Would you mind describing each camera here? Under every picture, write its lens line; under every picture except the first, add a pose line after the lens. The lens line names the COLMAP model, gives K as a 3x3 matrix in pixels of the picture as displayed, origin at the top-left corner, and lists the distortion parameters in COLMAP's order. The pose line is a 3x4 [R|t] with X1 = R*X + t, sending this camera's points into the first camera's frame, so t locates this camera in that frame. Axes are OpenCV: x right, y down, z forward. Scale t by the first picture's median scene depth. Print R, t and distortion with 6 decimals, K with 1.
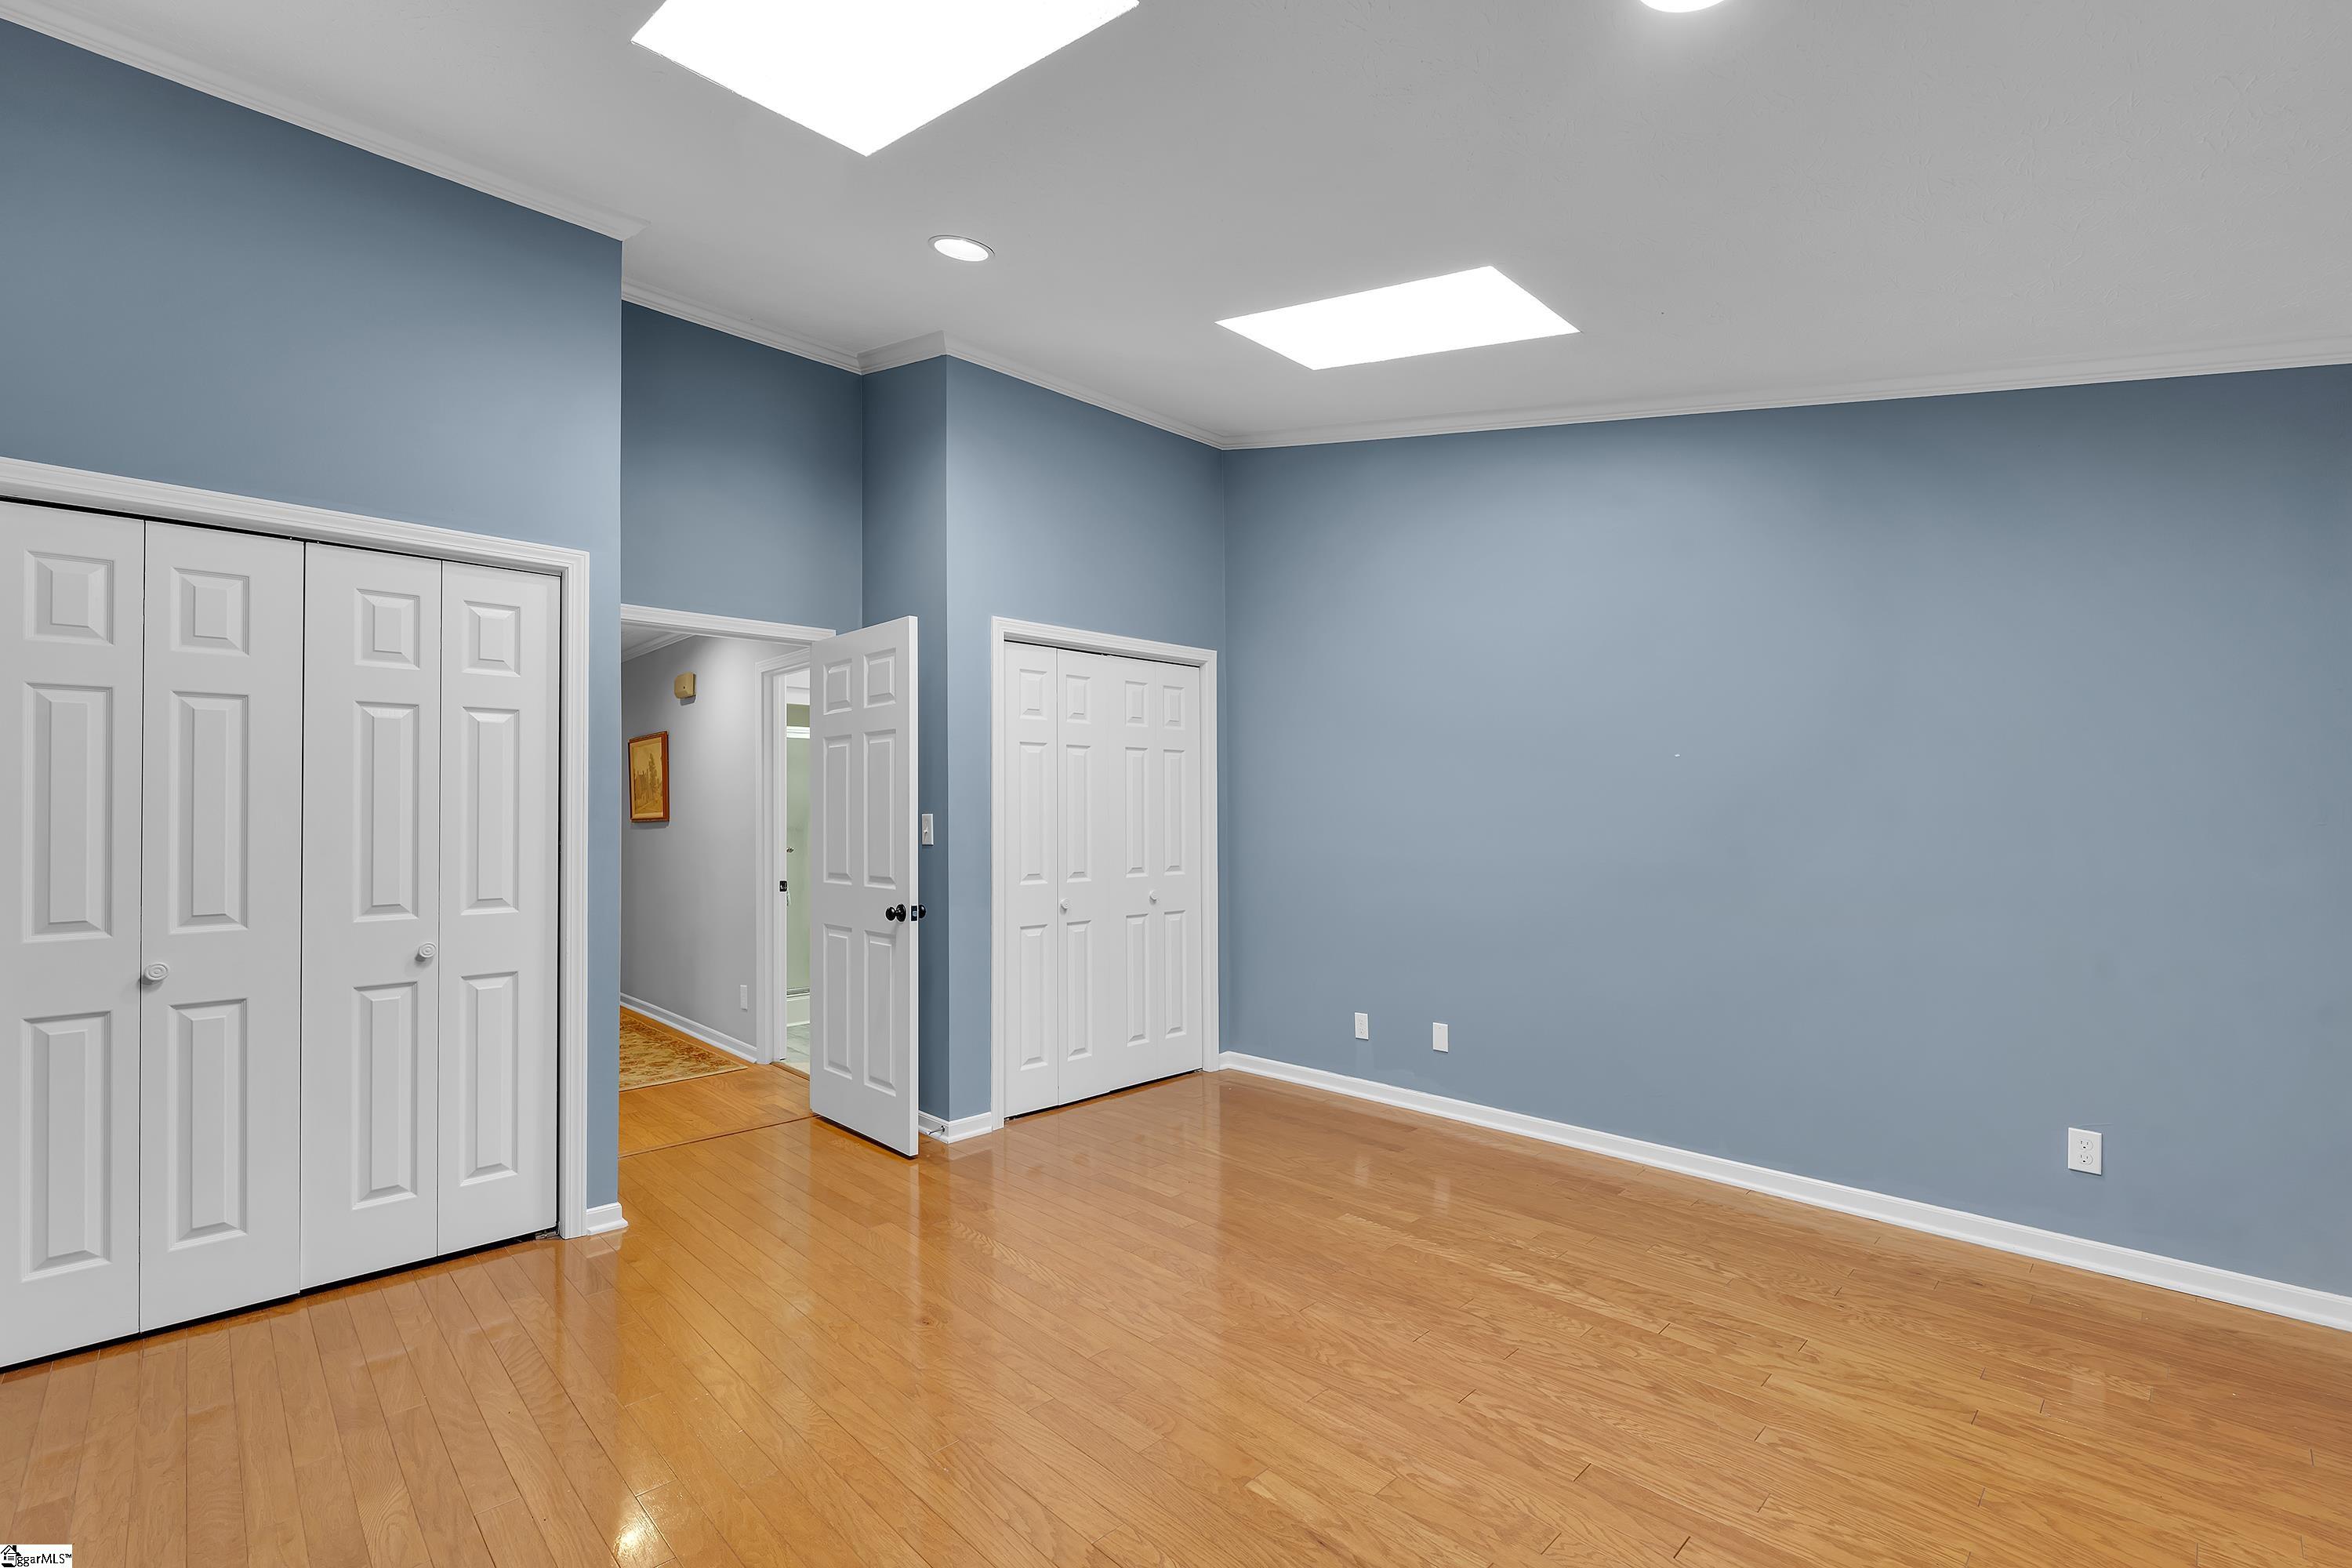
lens RADIAL K [[1022.1, 0, 1170.6], [0, 1022.1, 791.8], [0, 0, 1]] dist [-0.013291, -0.000323]
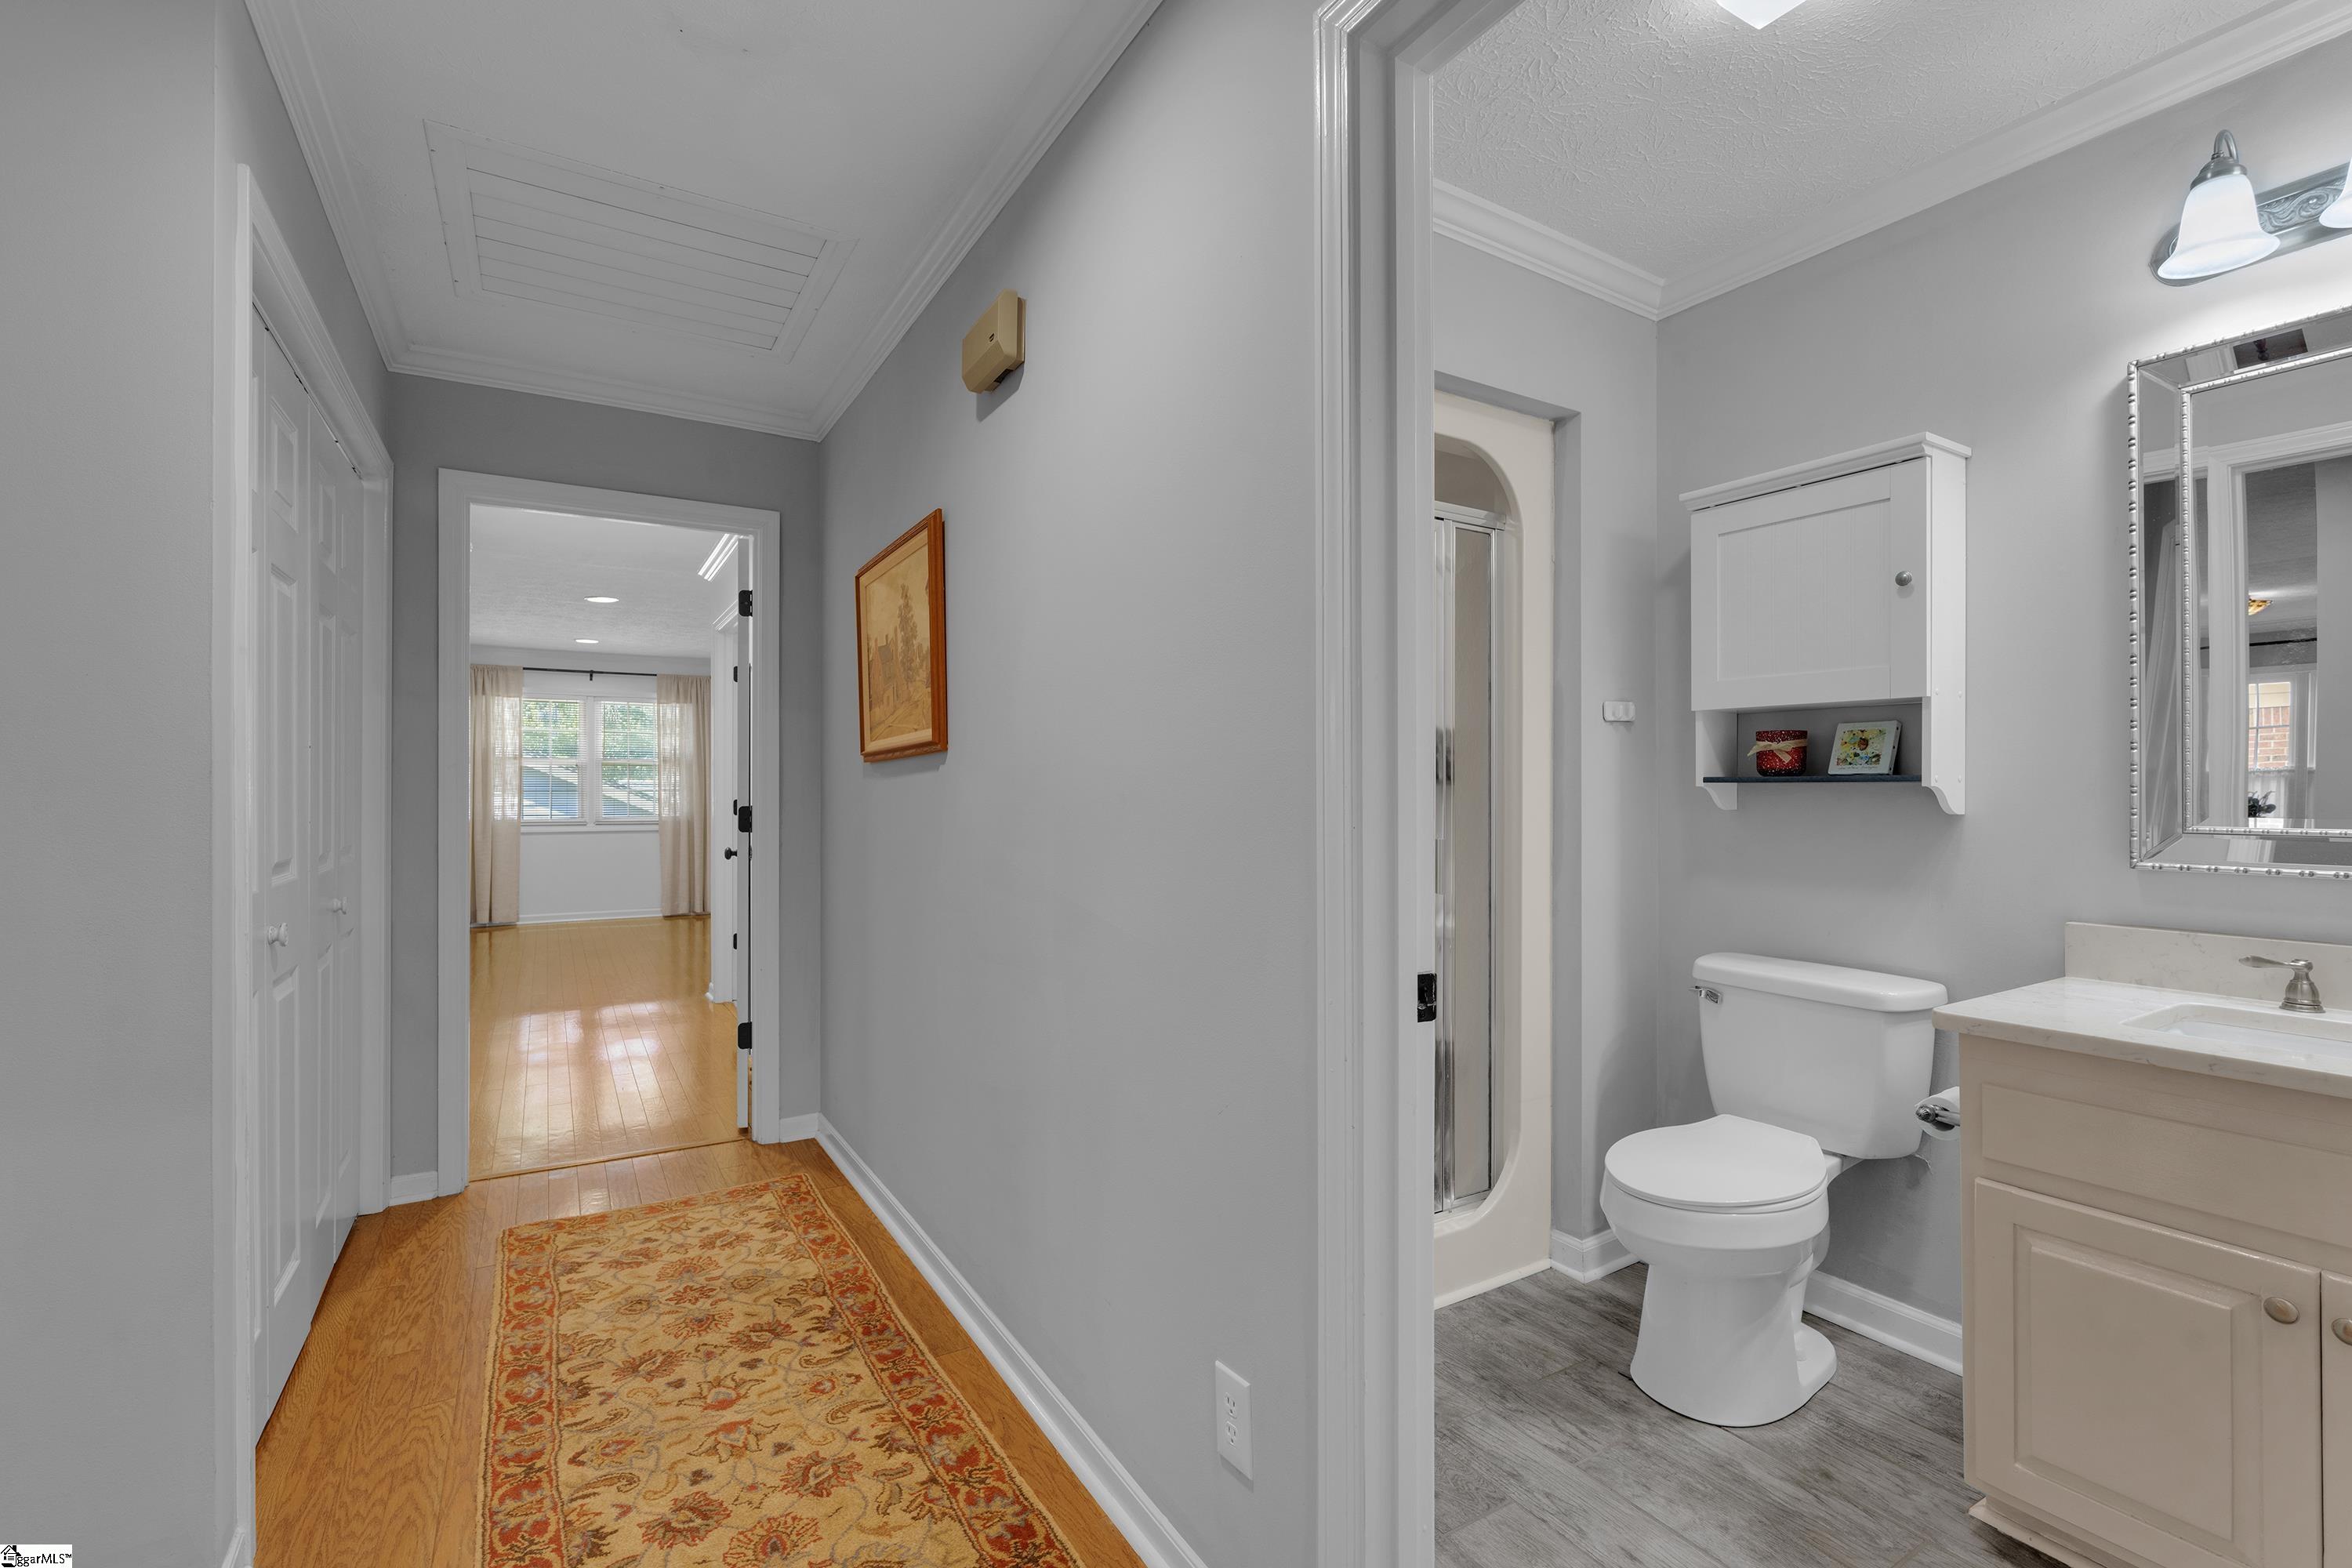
lens RADIAL K [[1022.1, 0, 1170.6], [0, 1022.1, 791.8], [0, 0, 1]] dist [-0.013291, -0.000323]
pose [[0.973385, 0.008636, -0.229013, -0.382259], [-0.003261, 0.999710, 0.023839, 0.041642], [0.229152, -0.022458, 0.973131, 0.765759]]
